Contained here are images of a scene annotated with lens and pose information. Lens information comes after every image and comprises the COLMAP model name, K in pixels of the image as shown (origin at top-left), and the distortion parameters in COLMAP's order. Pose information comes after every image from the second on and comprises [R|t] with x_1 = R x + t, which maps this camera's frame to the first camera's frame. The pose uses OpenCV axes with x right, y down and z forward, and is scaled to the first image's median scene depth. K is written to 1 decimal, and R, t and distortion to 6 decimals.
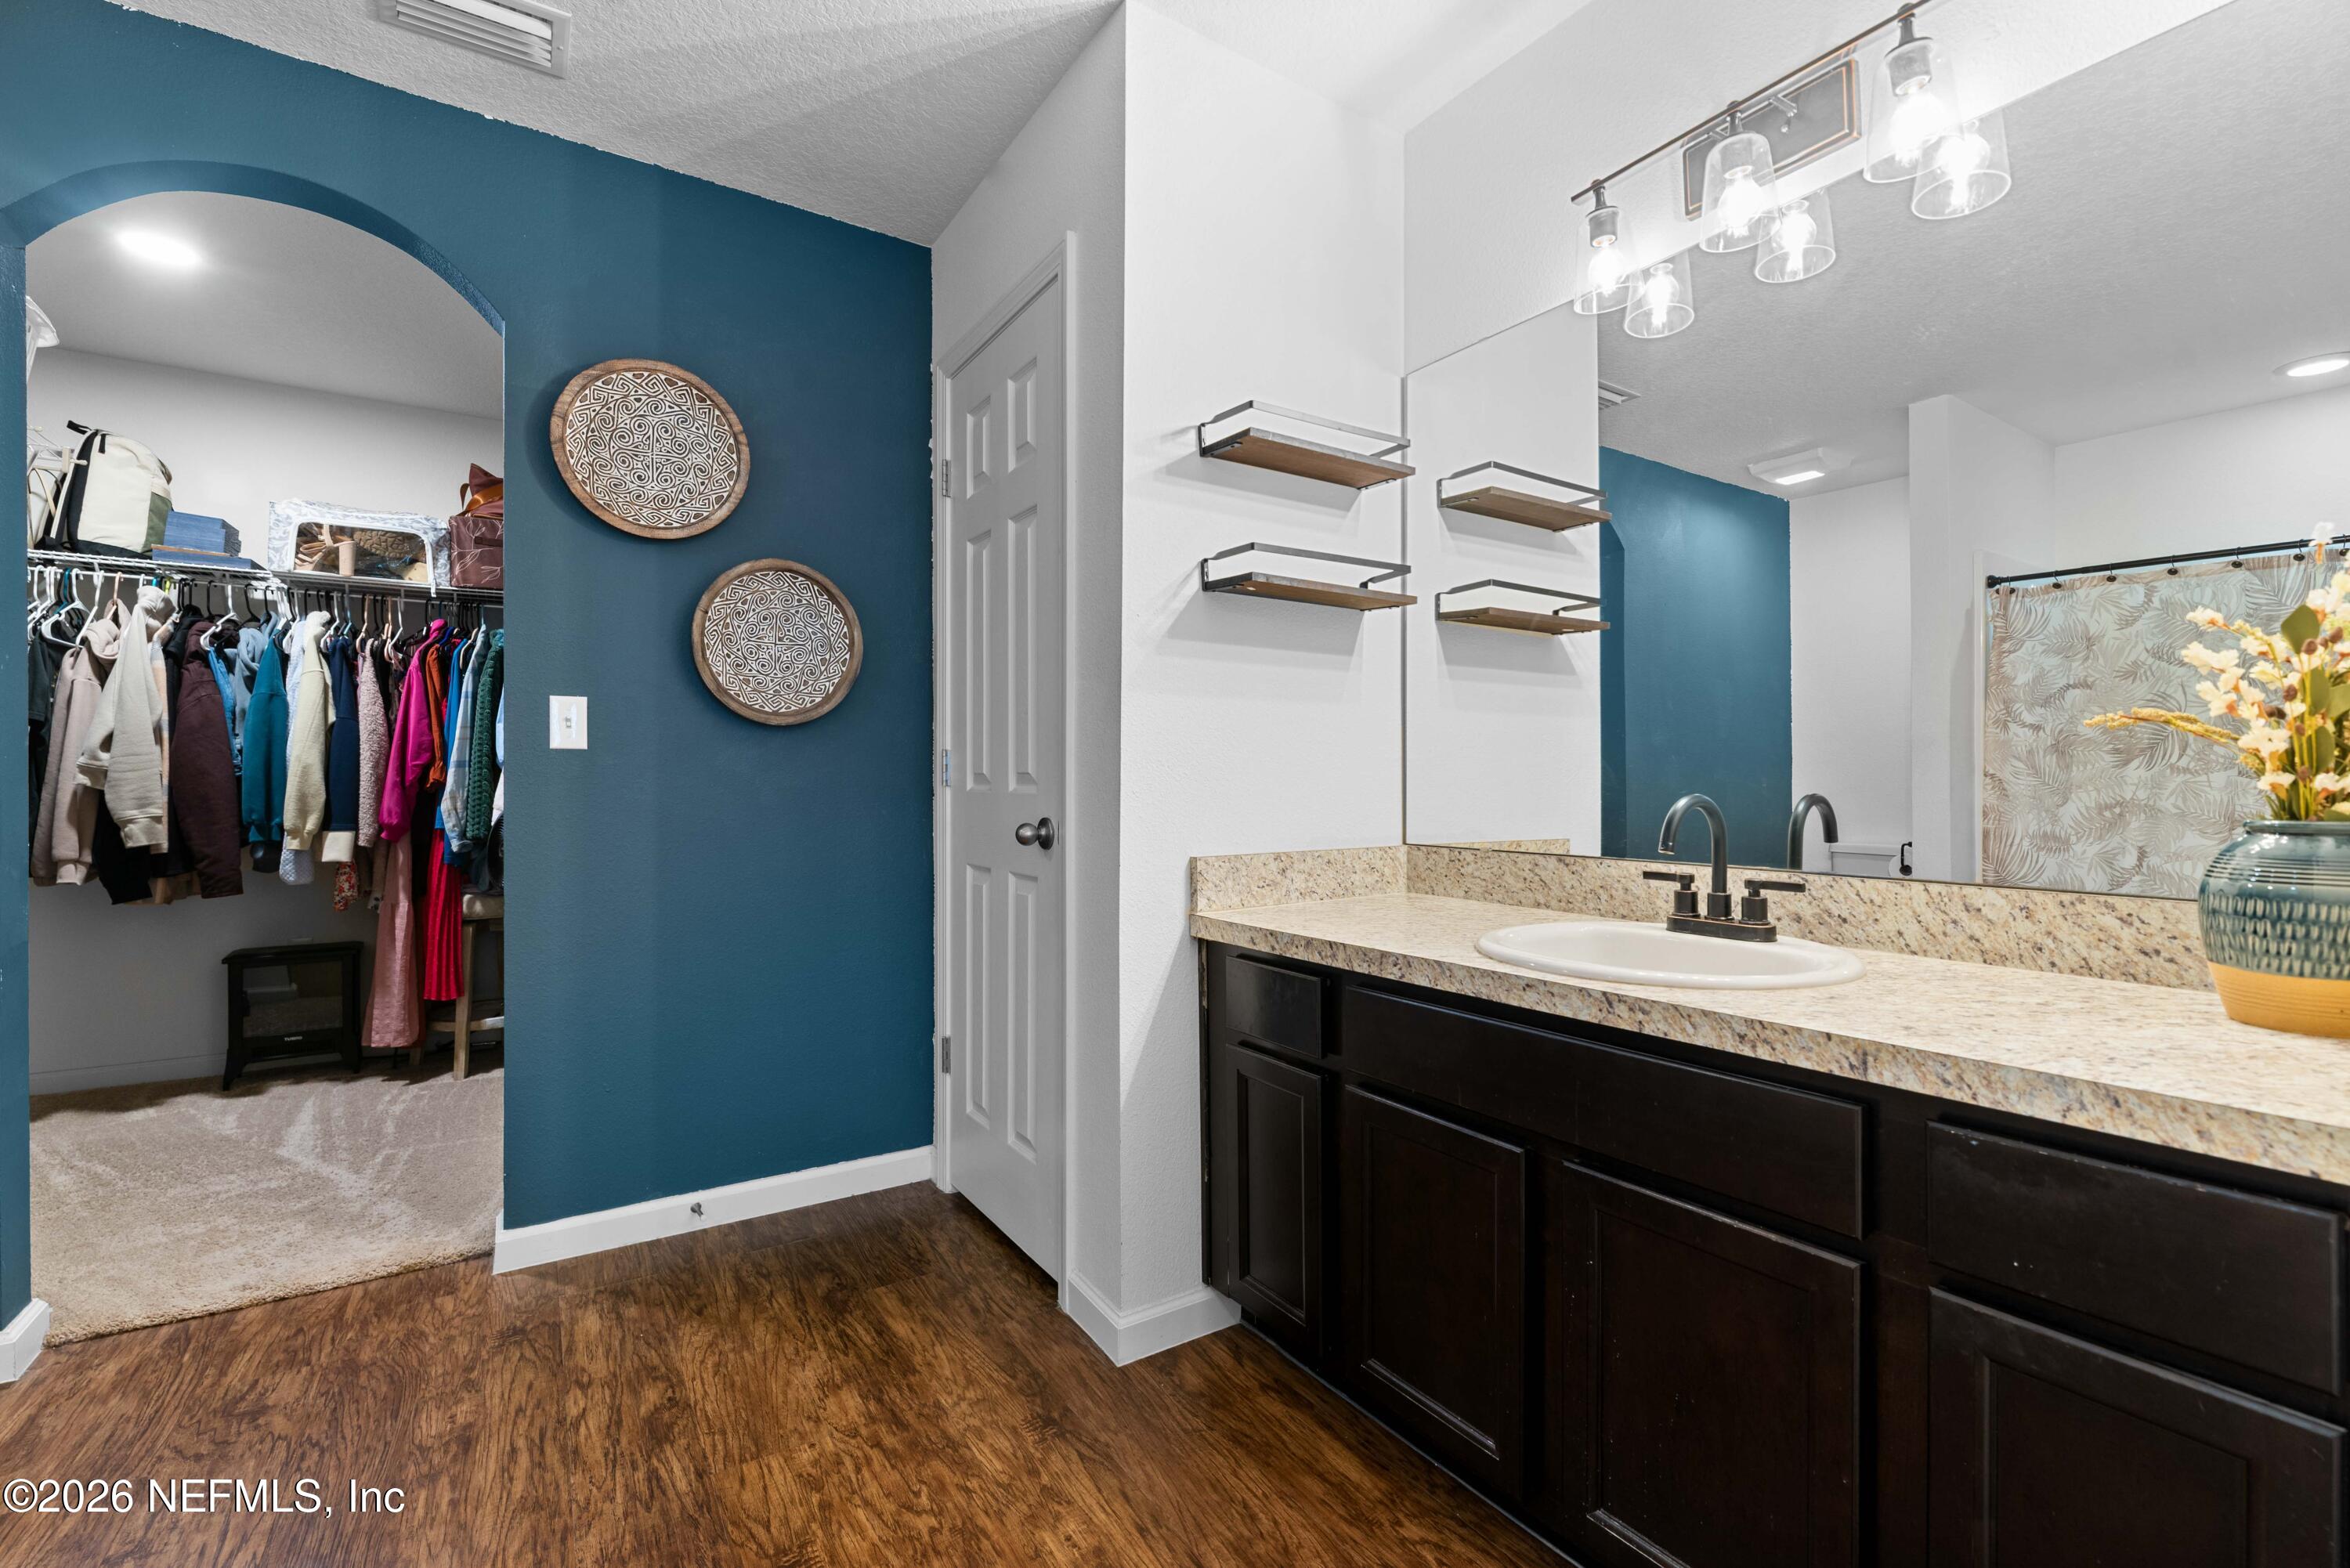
lens RADIAL K [[1013.1, 0, 1146.1], [0, 1013.1, 777.8], [0, 0, 1]] dist [-0.000352, -0.000307]
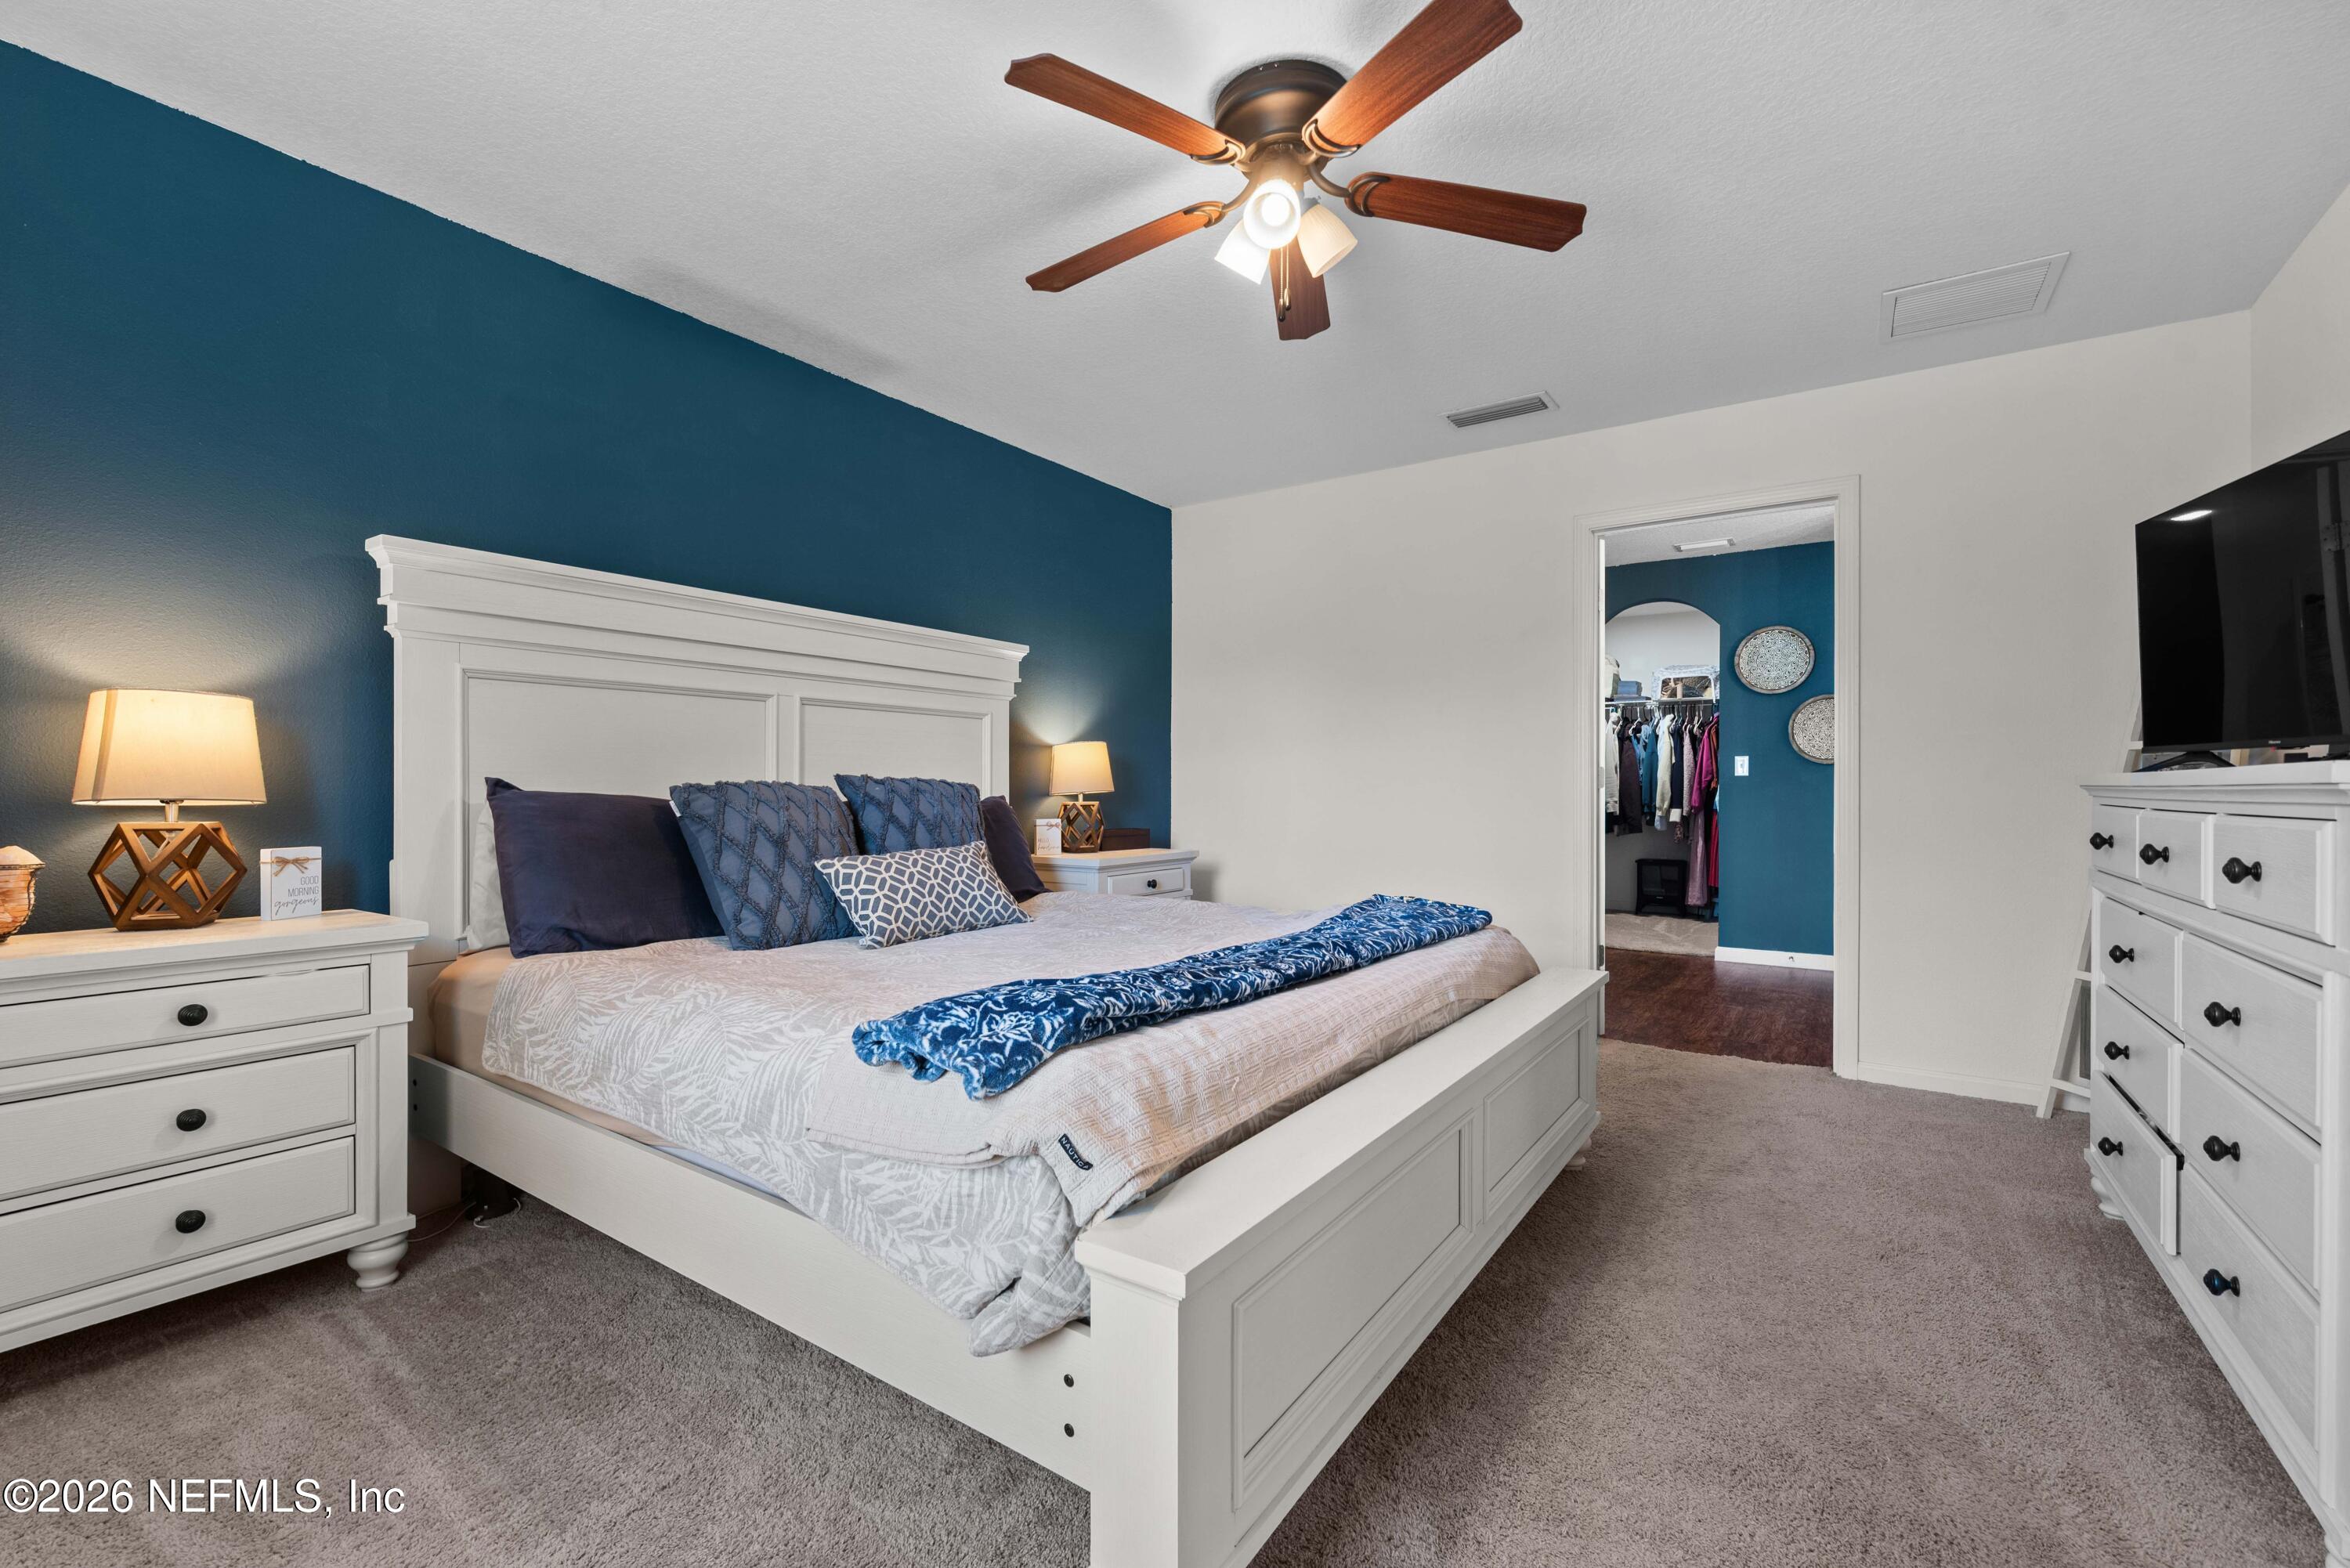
lens RADIAL K [[1009.8, 0, 1180.6], [0, 1009.8, 800.1], [0, 0, 1]] dist [-0.001206, -0.000221]
pose [[0.402556, 0.012095, -0.915315, 0.886858], [0.002405, 0.999895, 0.014271, -0.003598], [0.915392, -0.007947, 0.402485, -0.998260]]
